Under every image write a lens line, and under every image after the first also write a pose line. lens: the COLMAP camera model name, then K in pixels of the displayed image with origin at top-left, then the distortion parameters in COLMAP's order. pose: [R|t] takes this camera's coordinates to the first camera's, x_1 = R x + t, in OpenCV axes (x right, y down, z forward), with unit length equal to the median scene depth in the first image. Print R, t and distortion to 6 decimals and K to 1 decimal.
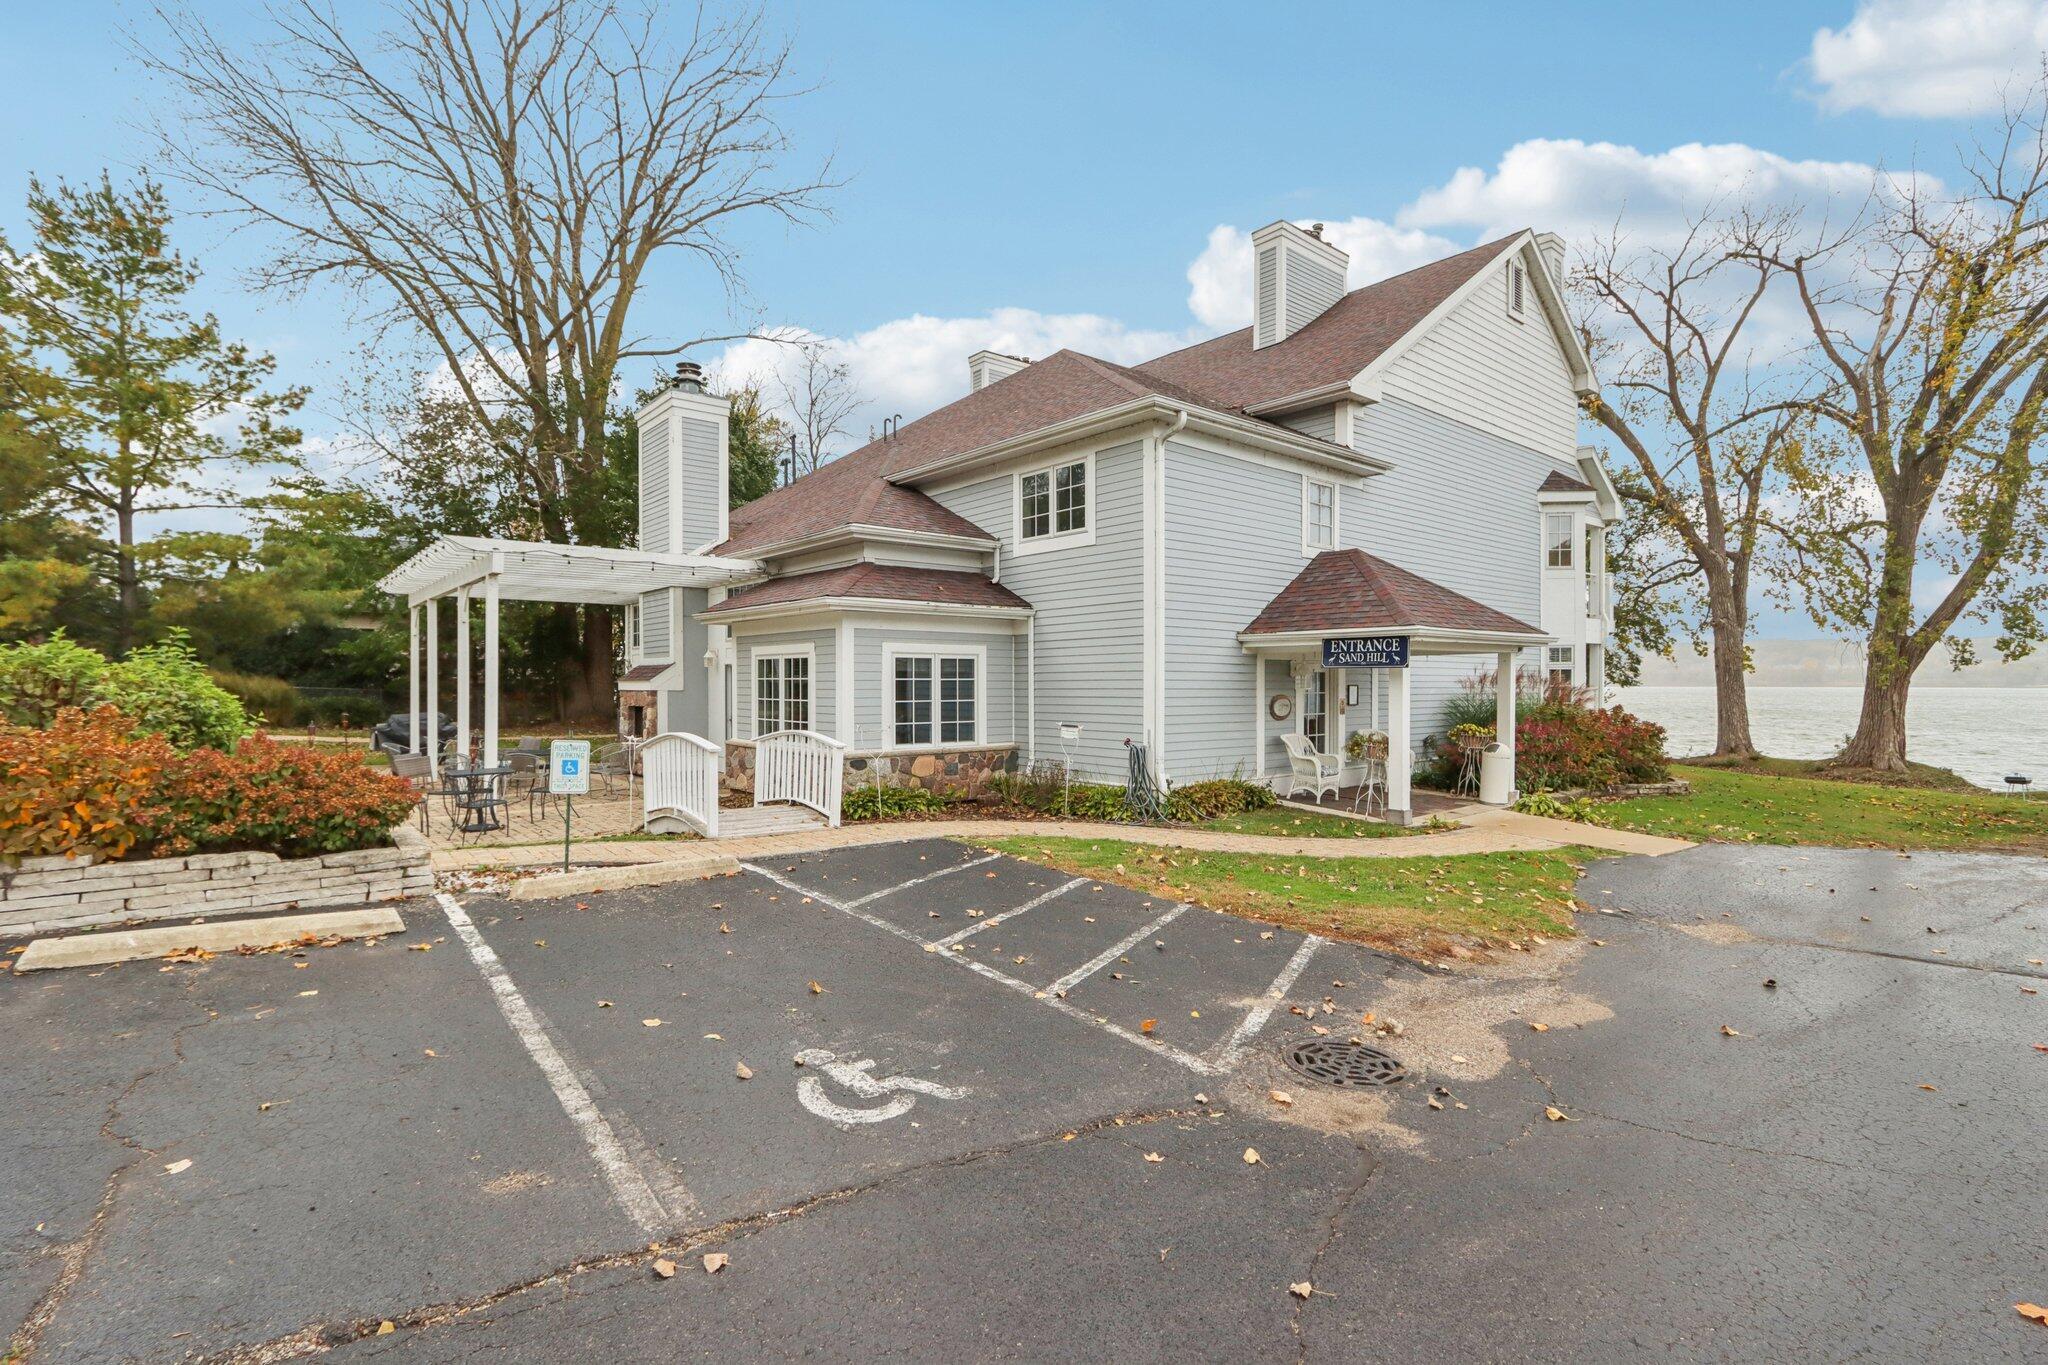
lens RADIAL K [[947.1, 0, 1055.4], [0, 947.1, 691.0], [0, 0, 1]] dist [-0.028498, -0.000197]
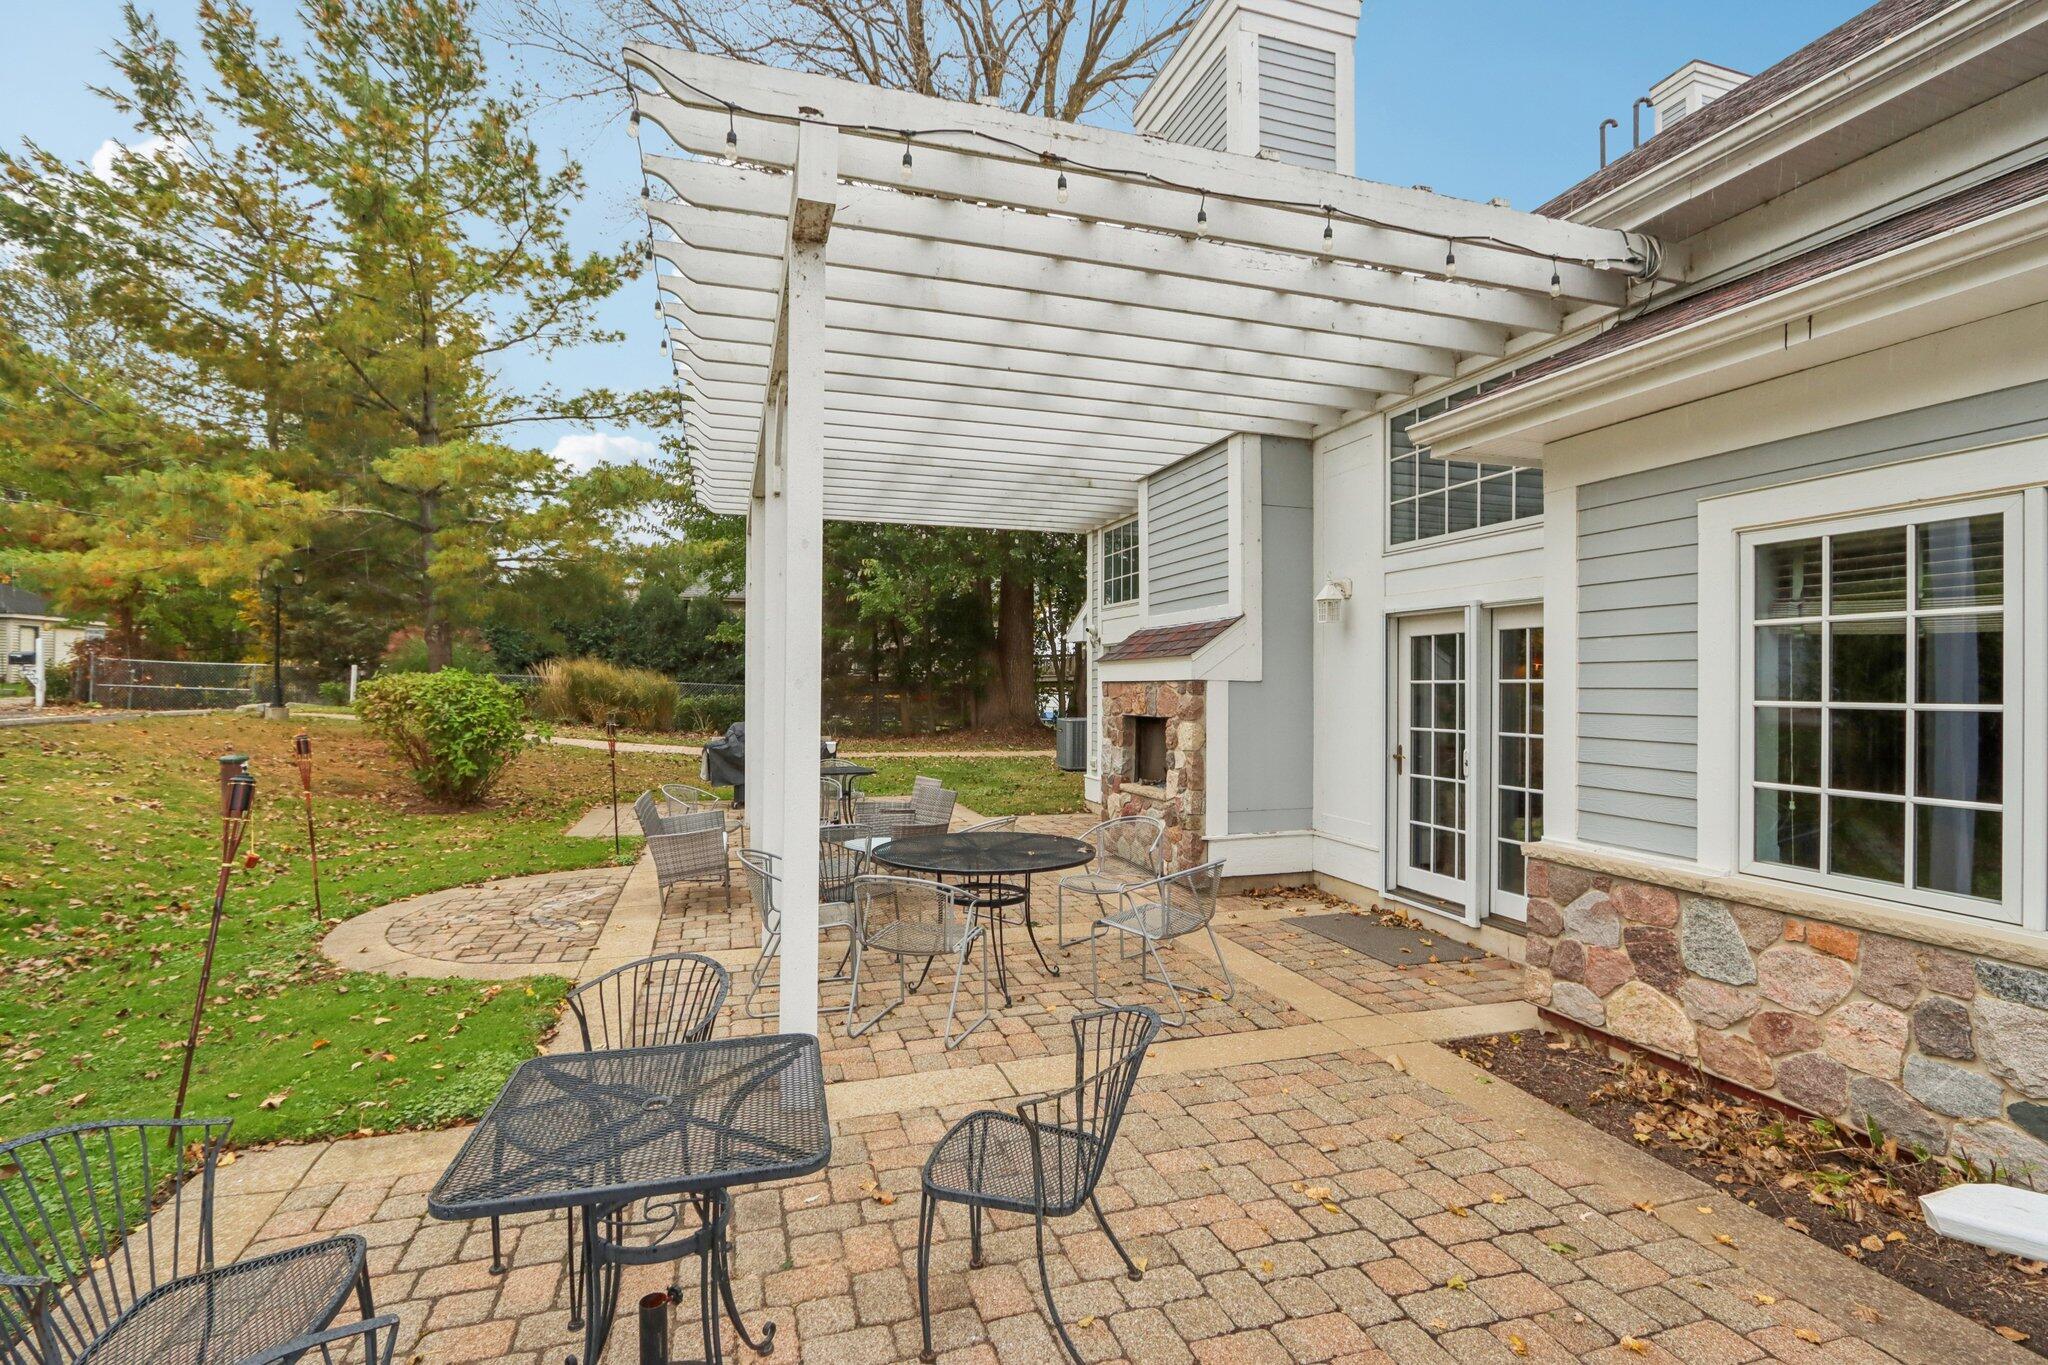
lens RADIAL K [[947.1, 0, 1055.4], [0, 947.1, 691.0], [0, 0, 1]] dist [-0.028498, -0.000197]
pose [[0.926373, 0.004398, -0.376582, -0.321332], [-0.006224, 0.999974, -0.003633, 0.006062], [0.376556, 0.005709, 0.926376, 0.576982]]
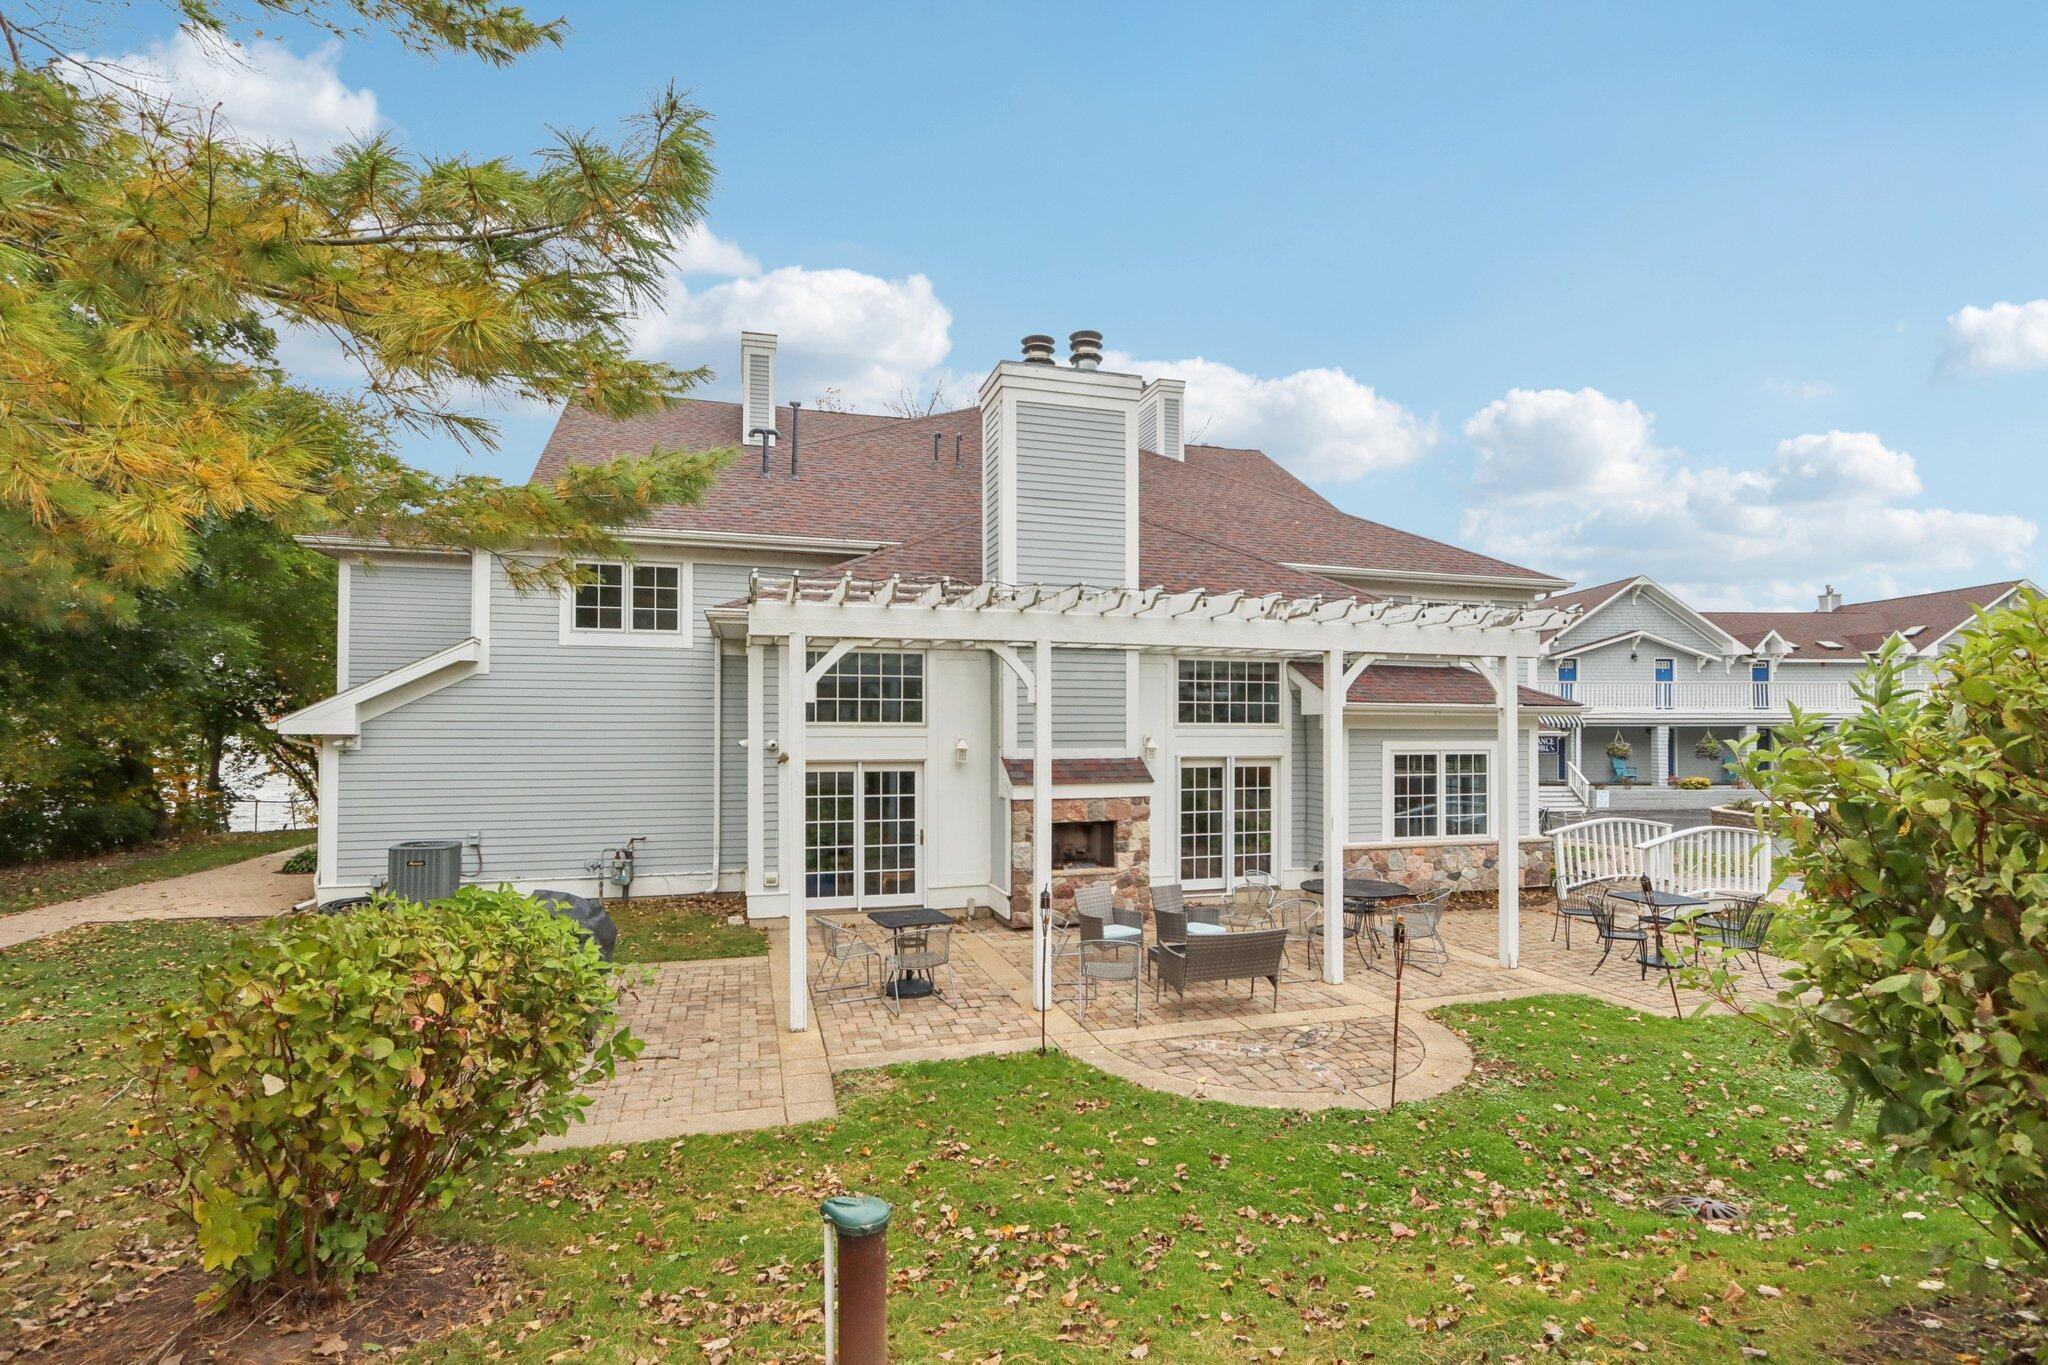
lens RADIAL K [[947.1, 0, 1055.4], [0, 947.1, 691.0], [0, 0, 1]] dist [-0.028498, -0.000197]
pose [[0.395018, 0.023491, 0.918373, -1.086380], [0.004057, 0.999619, -0.027314, -0.059740], [-0.918665, 0.014516, 0.394772, 0.767723]]
